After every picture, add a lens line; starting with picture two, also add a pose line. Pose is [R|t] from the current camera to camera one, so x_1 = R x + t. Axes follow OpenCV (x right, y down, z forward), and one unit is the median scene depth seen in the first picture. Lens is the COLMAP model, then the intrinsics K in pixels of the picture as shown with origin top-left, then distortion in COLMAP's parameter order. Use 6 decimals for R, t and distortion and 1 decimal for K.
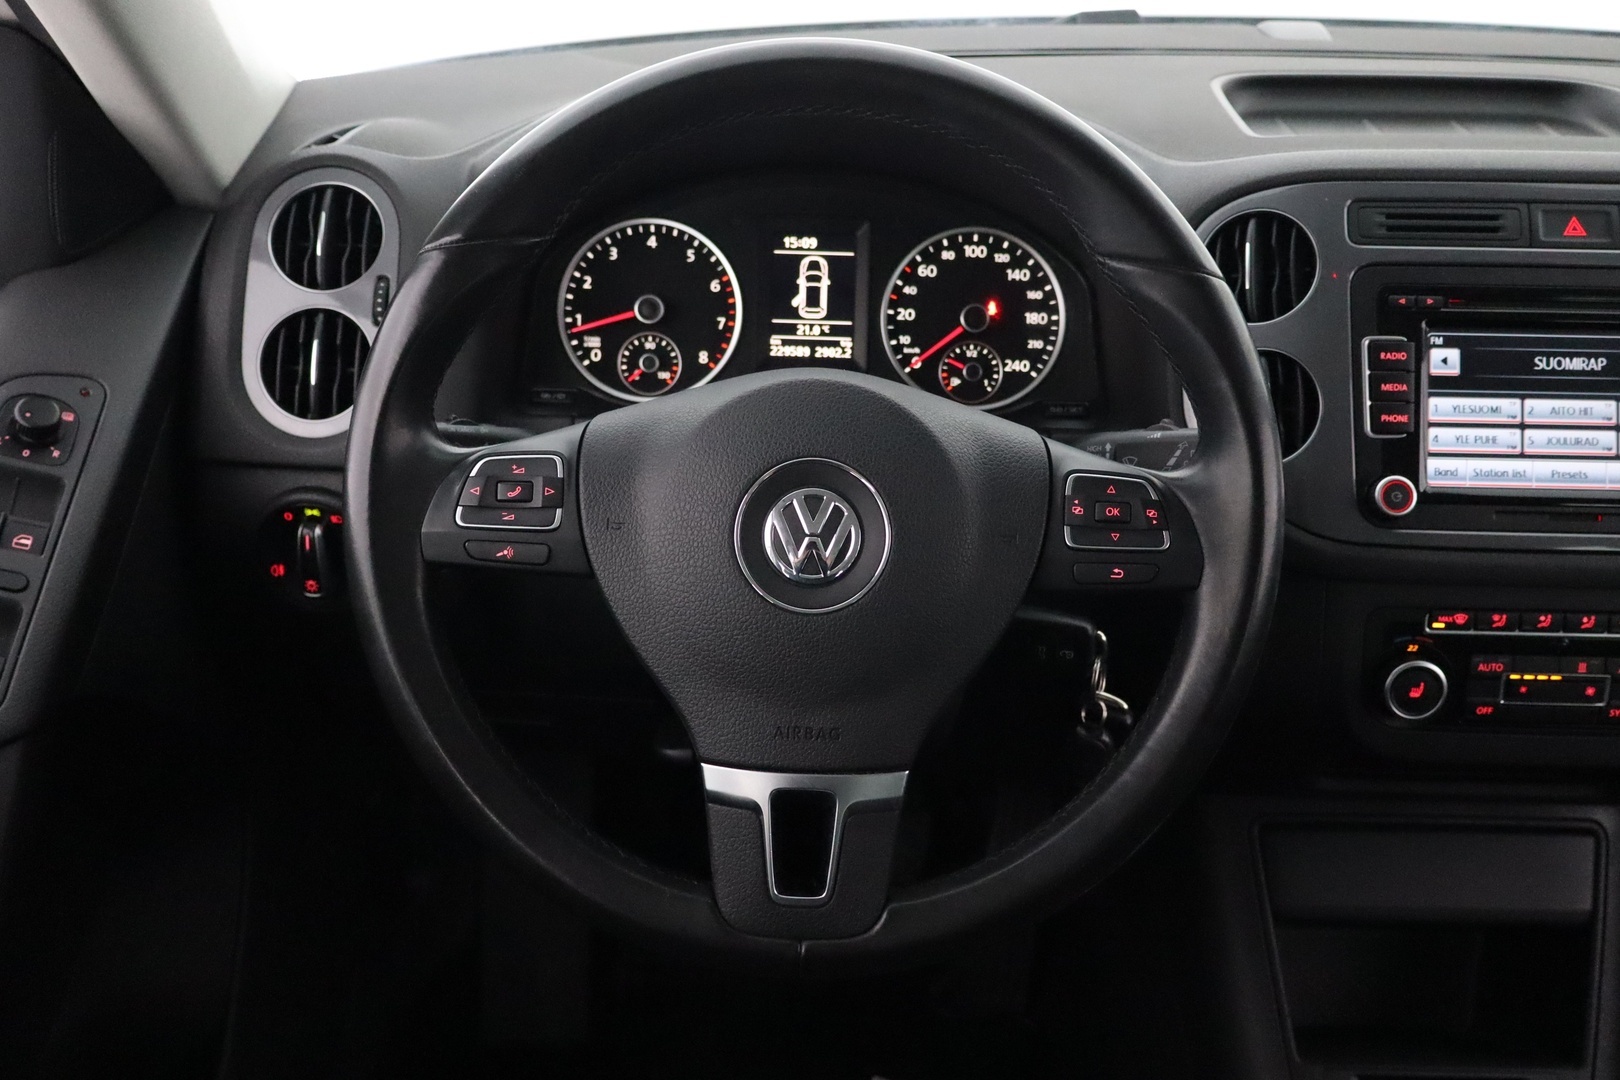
lens RADIAL K [[1574.9, 0, 811.1], [0, 1574.9, 549.0], [0, 0, 1]] dist [0.004110, 0.000000]
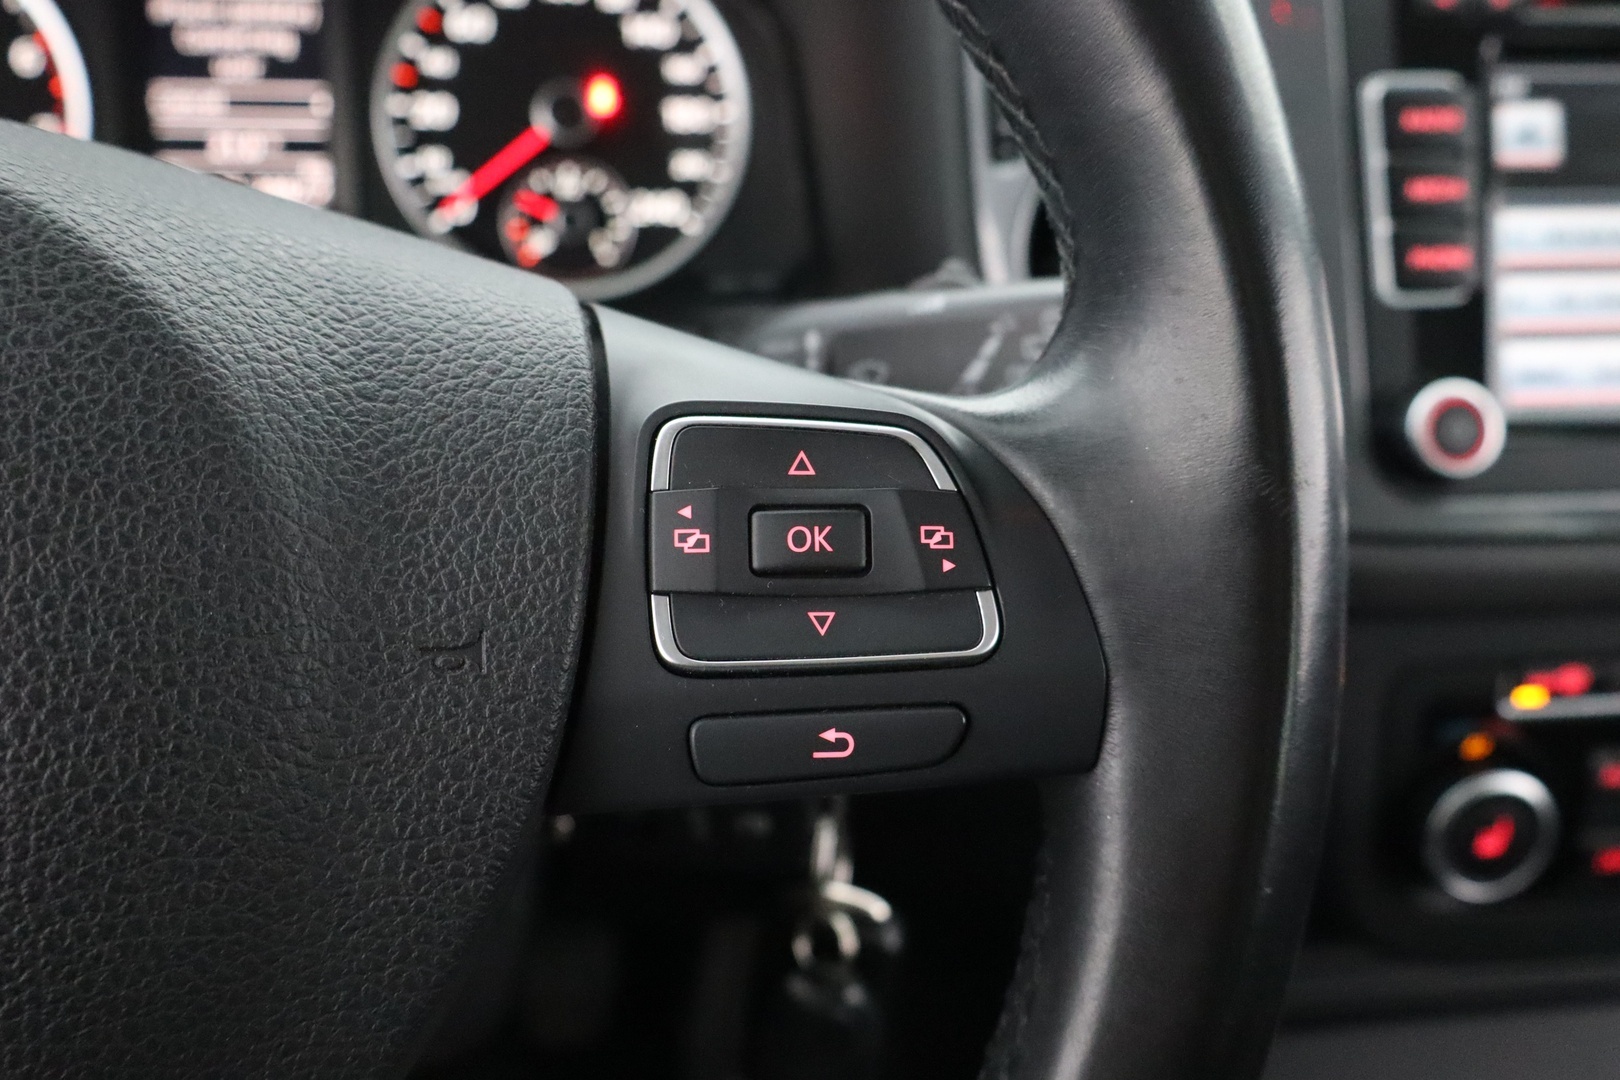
lens RADIAL K [[1574.9, 0, 817.1], [0, 1574.9, 541.0], [0, 0, 1]] dist [0.004110, 0.000000]
pose [[0.987484, -0.057450, 0.146883, 0.121723], [0.052410, 0.997904, 0.037958, -0.028185], [-0.148756, -0.029785, 0.988425, 0.575269]]
